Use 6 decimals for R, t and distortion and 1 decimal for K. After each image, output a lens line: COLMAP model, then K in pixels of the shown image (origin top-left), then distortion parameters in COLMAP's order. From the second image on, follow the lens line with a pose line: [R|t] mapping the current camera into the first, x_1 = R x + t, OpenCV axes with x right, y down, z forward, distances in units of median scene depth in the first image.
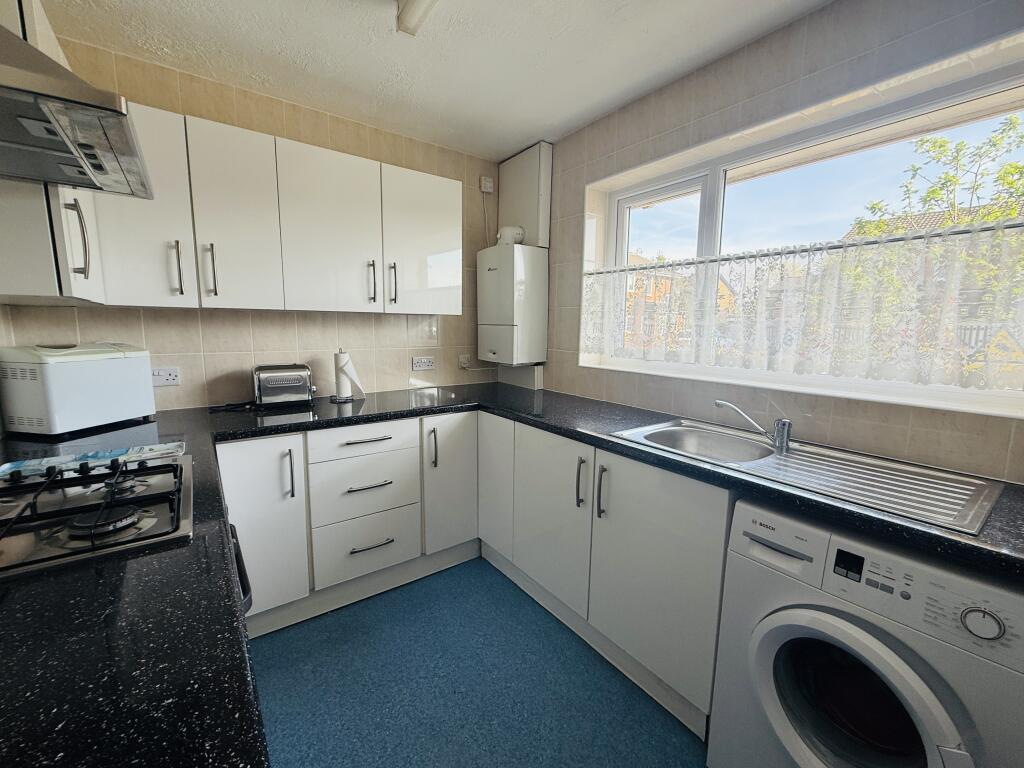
lens RADIAL K [[421.4, 0, 512.0], [0, 421.4, 384.0], [0, 0, 1]] dist [0.000340, 0.000129]
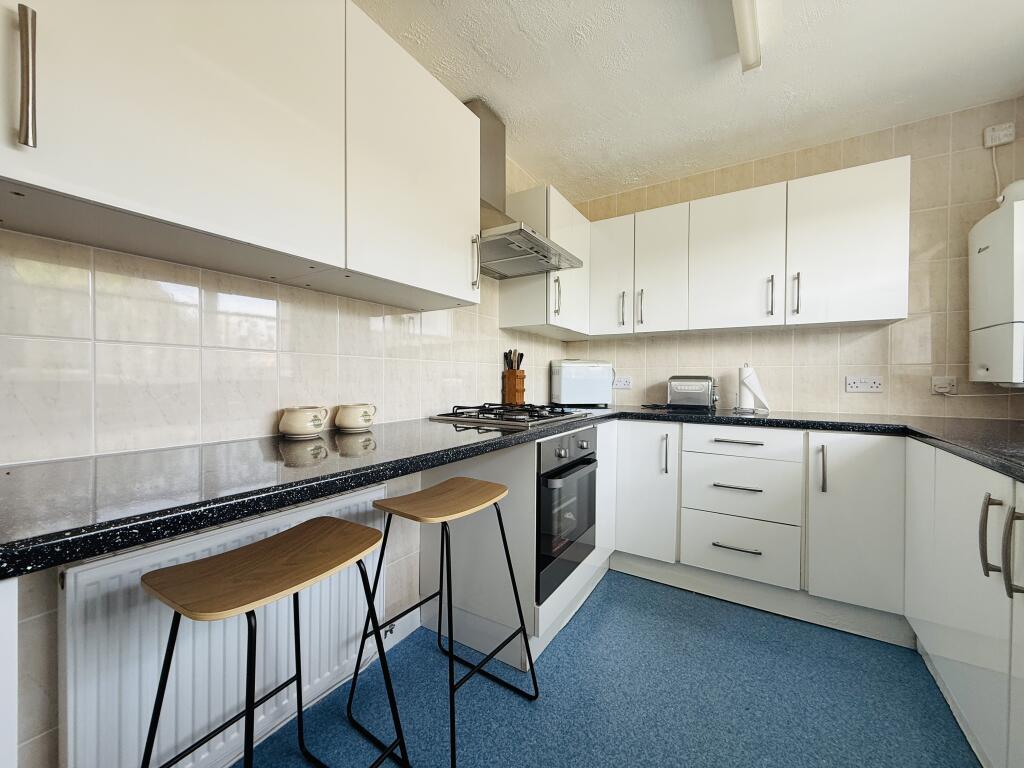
lens RADIAL K [[408.5, 0, 508.9], [0, 408.5, 384.3], [0, 0, 1]] dist [-0.001210, 0.000383]
pose [[0.362930, -0.000864, -0.931816, 0.372469], [-0.129411, 0.990262, -0.051322, 0.107521], [0.922786, 0.139214, 0.359284, 0.078048]]
